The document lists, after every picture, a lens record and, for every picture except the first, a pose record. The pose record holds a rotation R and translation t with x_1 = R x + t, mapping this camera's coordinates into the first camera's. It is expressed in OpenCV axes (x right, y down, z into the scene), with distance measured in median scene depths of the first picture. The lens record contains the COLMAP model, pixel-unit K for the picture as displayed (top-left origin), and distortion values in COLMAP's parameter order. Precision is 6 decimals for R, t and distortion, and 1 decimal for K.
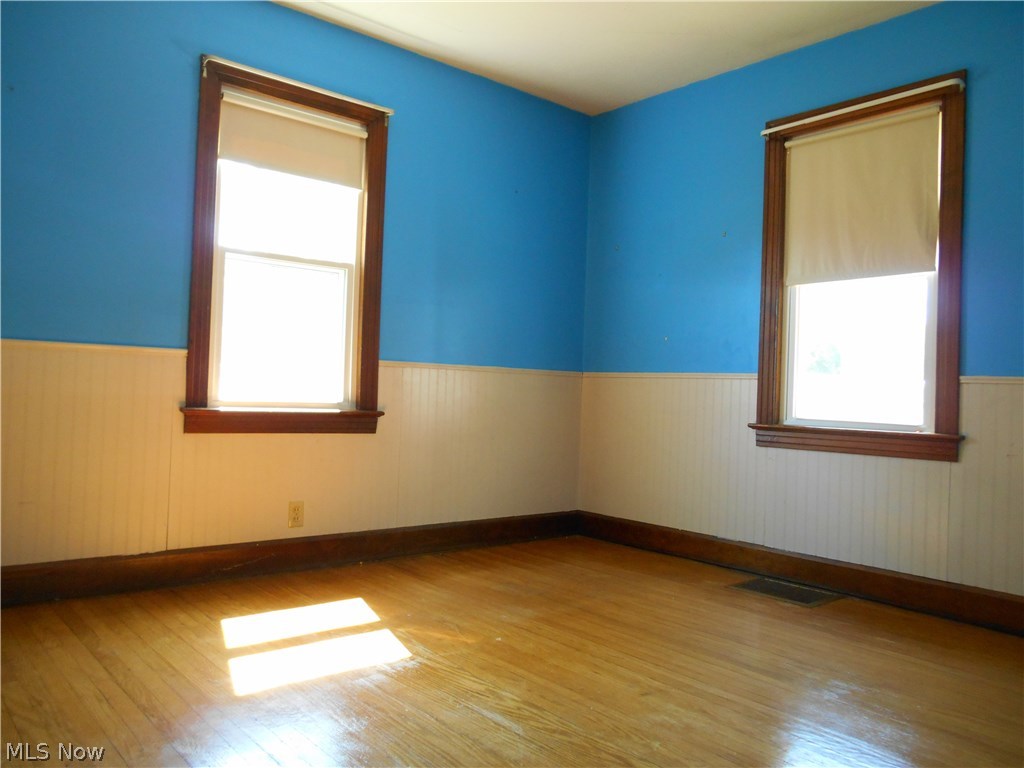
lens RADIAL K [[804.5, 0, 512.4], [0, 804.5, 371.4], [0, 0, 1]] dist [-0.015775, 0.022506]
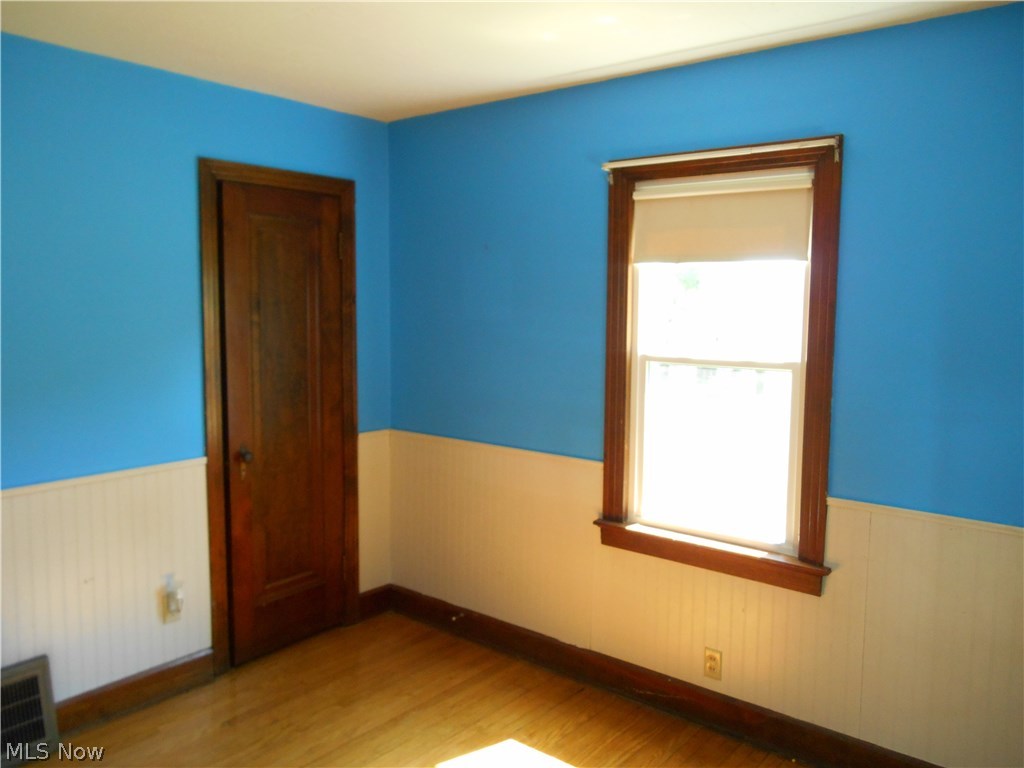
lens RADIAL K [[775.6, 0, 513.5], [0, 775.6, 384.0], [0, 0, 1]] dist [-0.028139, 0.001265]
pose [[0.201719, 0.057402, -0.977760, 0.499912], [0.010662, 0.998093, 0.060795, -0.180331], [0.979385, -0.022688, 0.200722, 0.675619]]
